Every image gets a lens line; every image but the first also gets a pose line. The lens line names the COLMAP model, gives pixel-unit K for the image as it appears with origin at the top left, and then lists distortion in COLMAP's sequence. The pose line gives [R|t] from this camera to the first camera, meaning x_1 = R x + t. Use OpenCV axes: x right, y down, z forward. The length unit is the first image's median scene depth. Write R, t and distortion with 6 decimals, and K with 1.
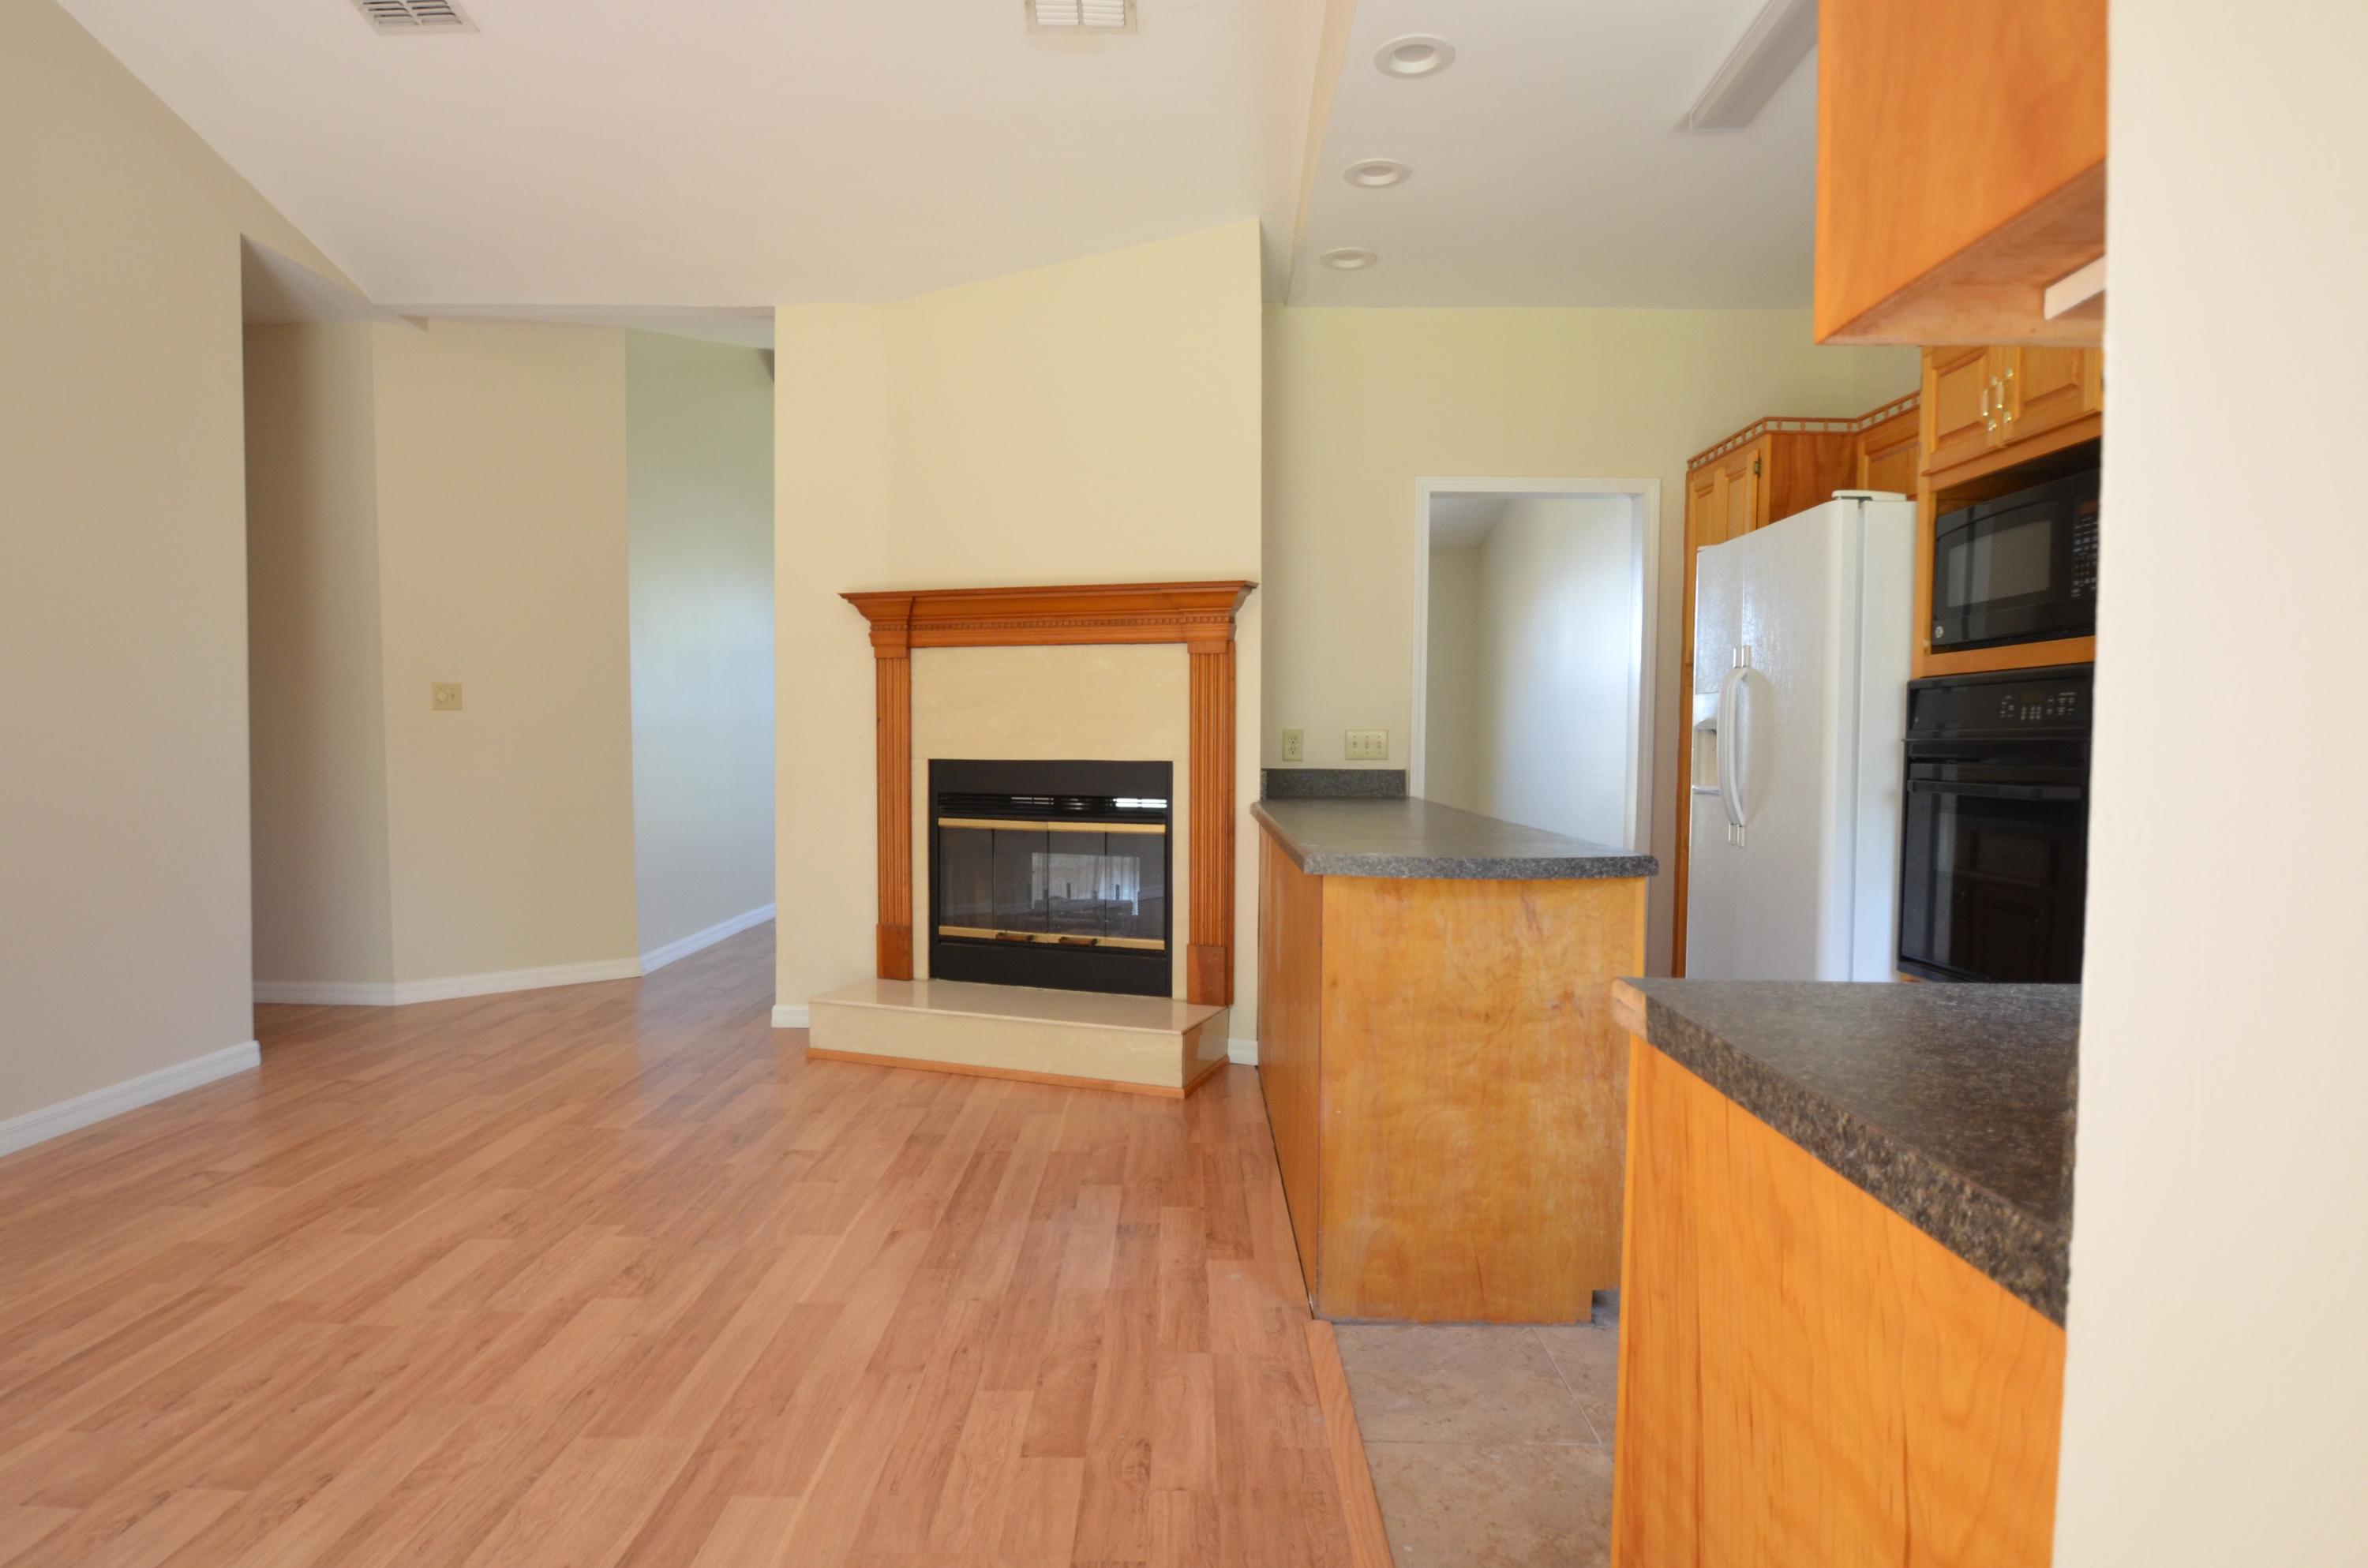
lens RADIAL K [[1273.6, 0, 1173.5], [0, 1273.6, 805.9], [0, 0, 1]] dist [-0.005227, -0.019809]
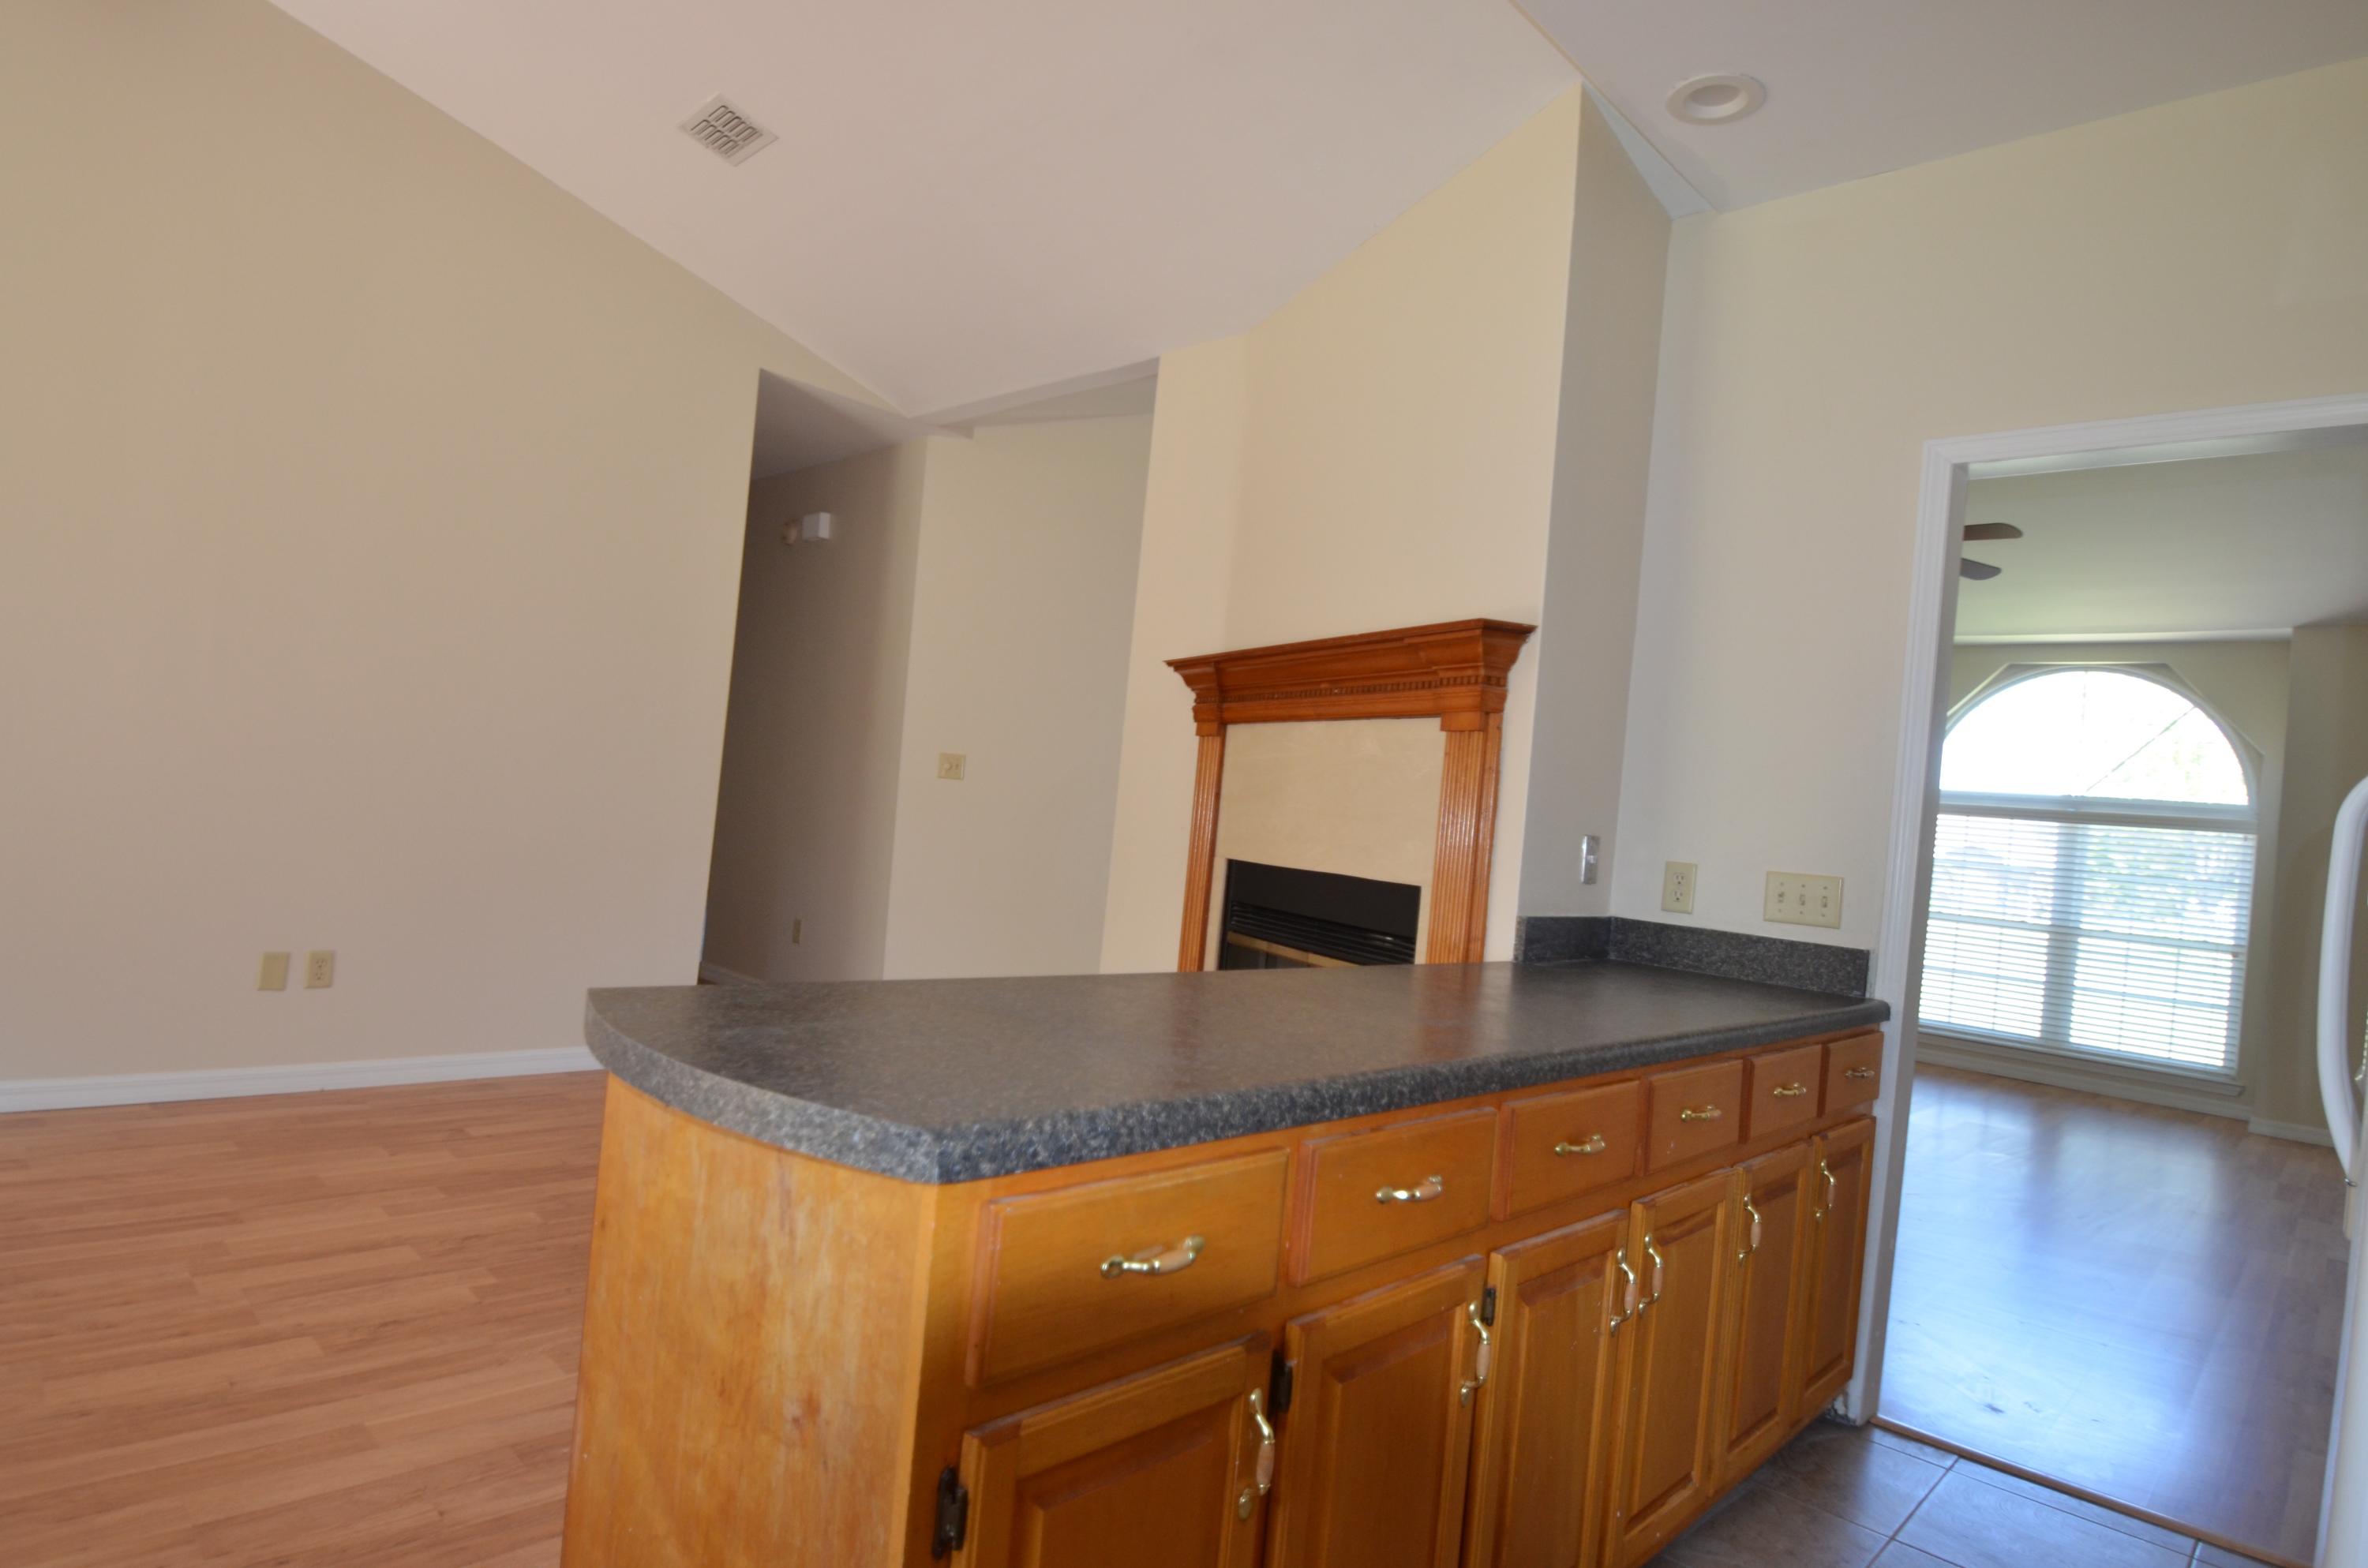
lens RADIAL K [[1273.6, 0, 1173.5], [0, 1273.6, 805.9], [0, 0, 1]] dist [-0.005227, -0.019809]
pose [[0.721802, 0.058691, -0.689607, 0.373455], [-0.127922, 0.990544, -0.049591, -0.026505], [0.680175, 0.124010, 0.722484, 0.405331]]
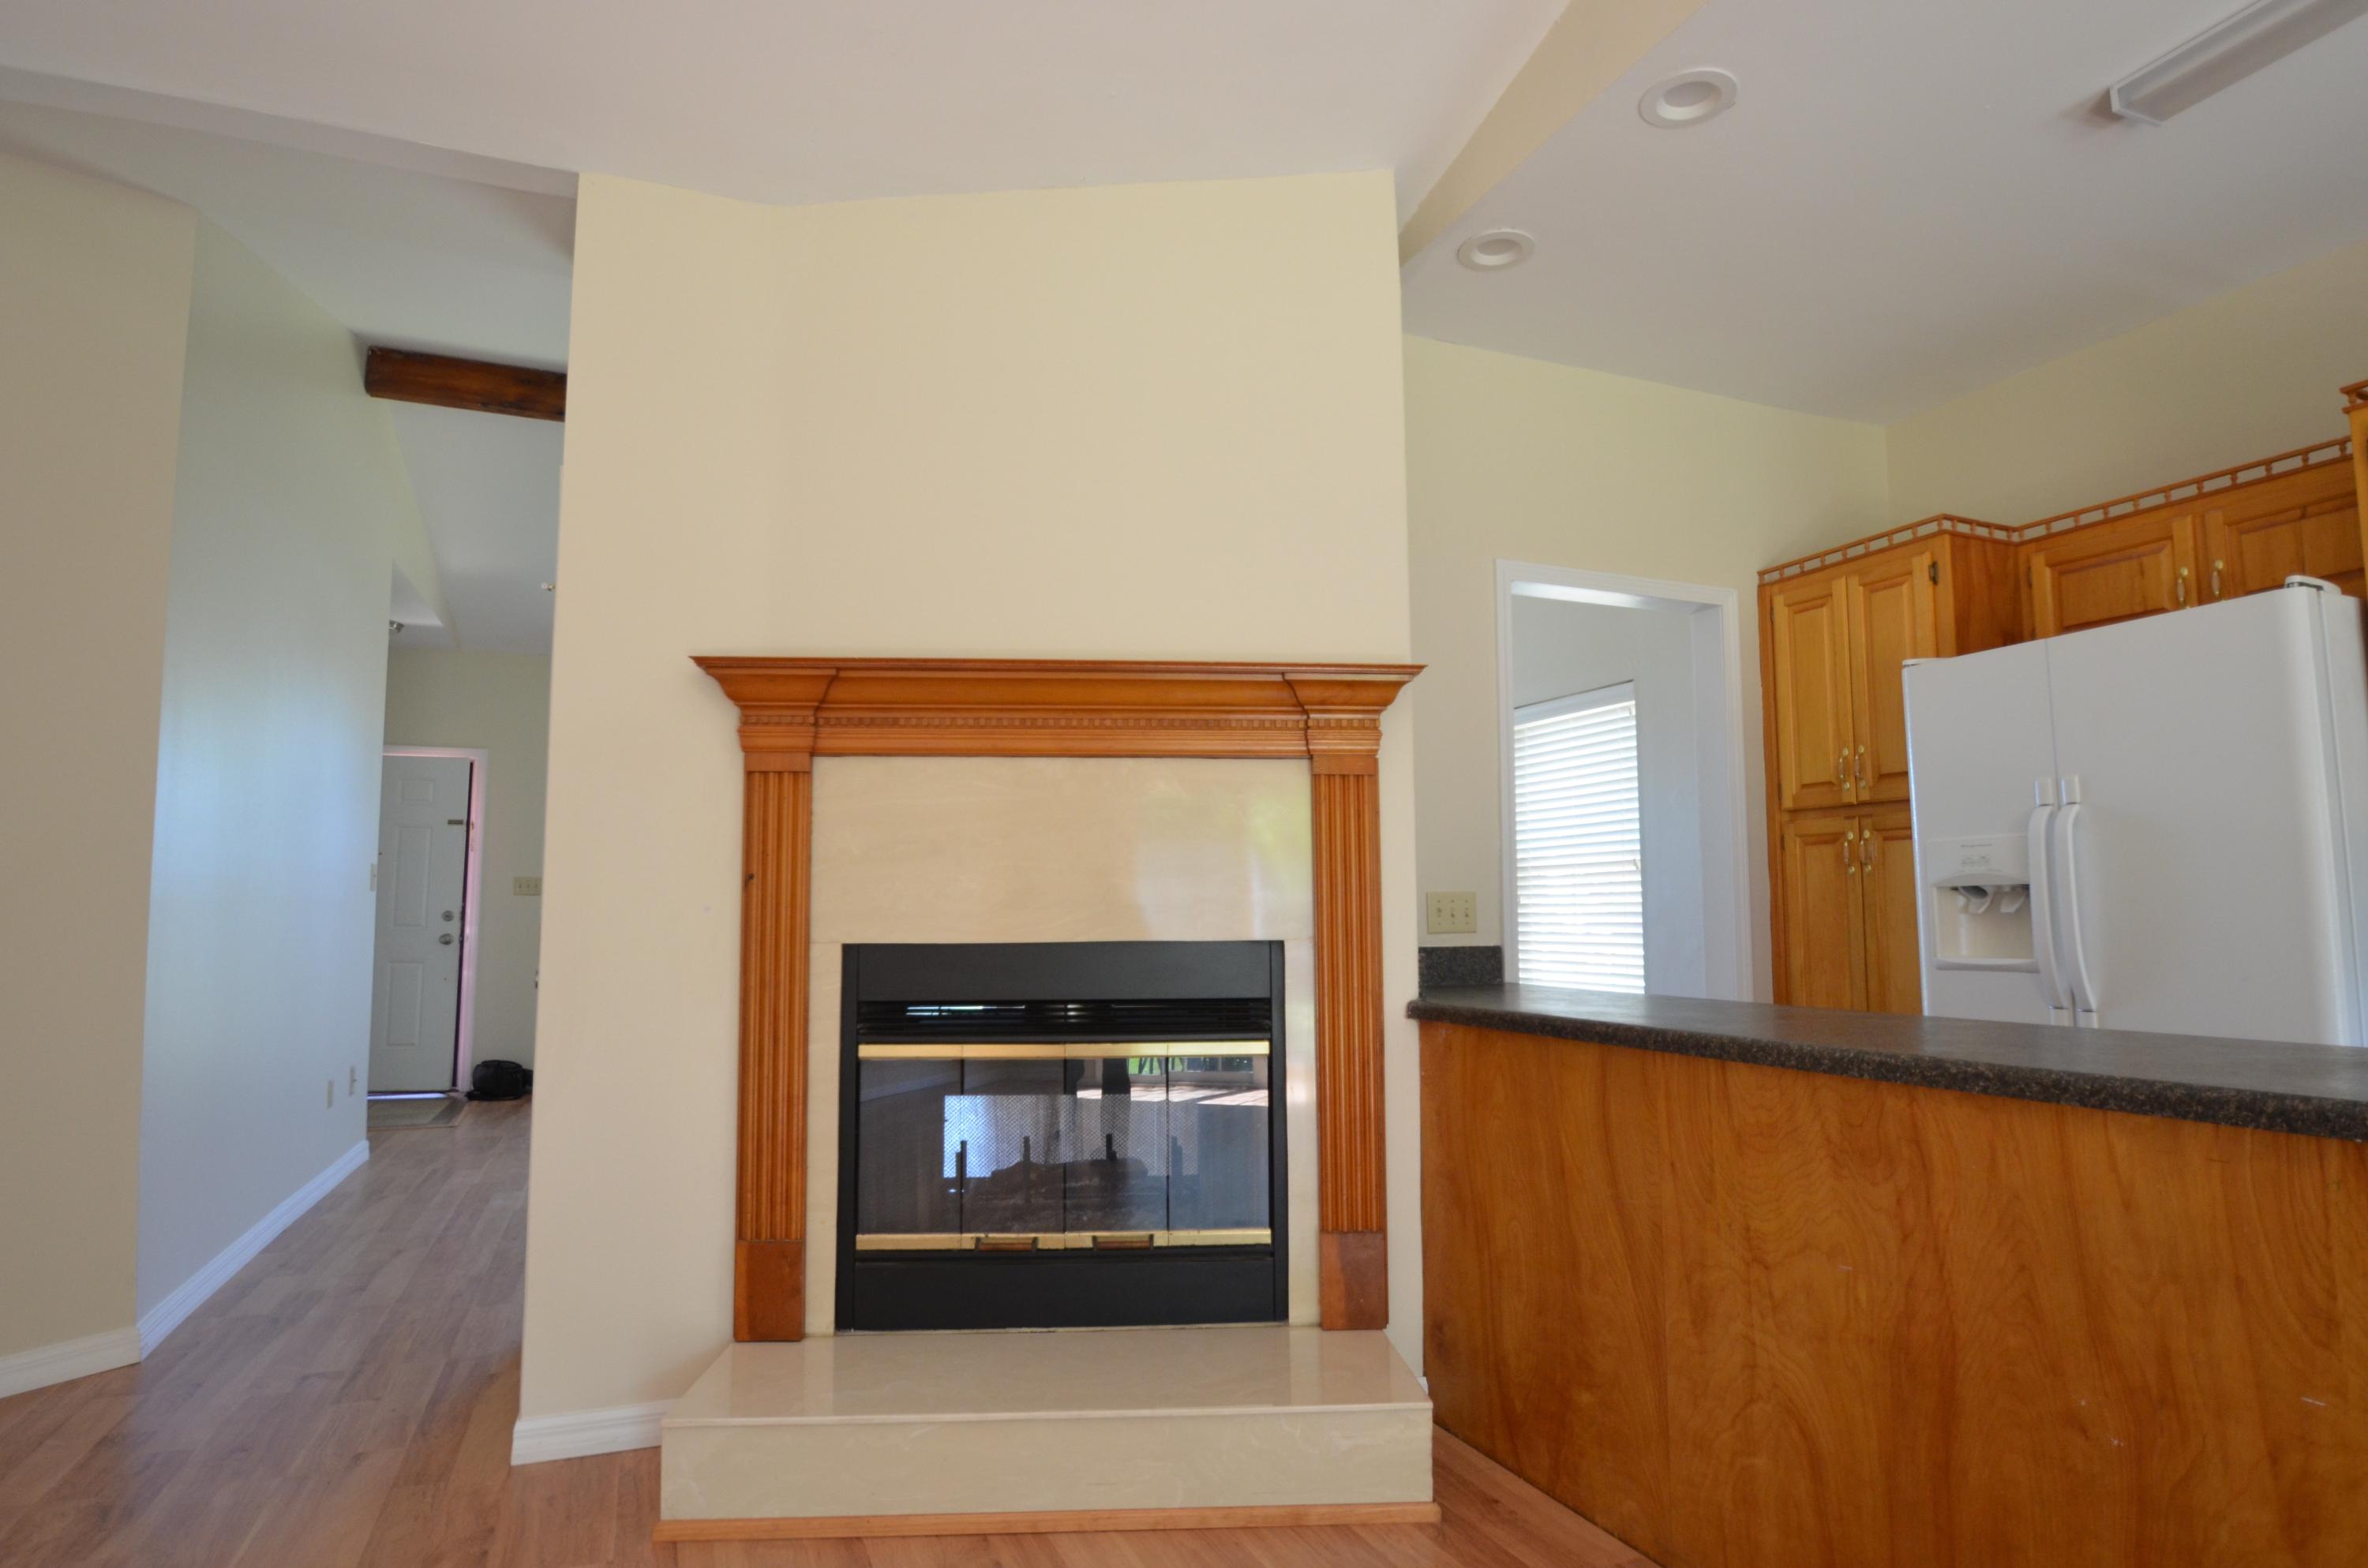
lens RADIAL K [[1273.6, 0, 1173.5], [0, 1273.6, 805.9], [0, 0, 1]] dist [-0.005227, -0.019809]
pose [[0.920263, 0.021868, 0.390689, -0.302481], [0.031031, 0.991214, -0.128574, -0.021180], [-0.390069, 0.130446, 0.911499, 0.426634]]
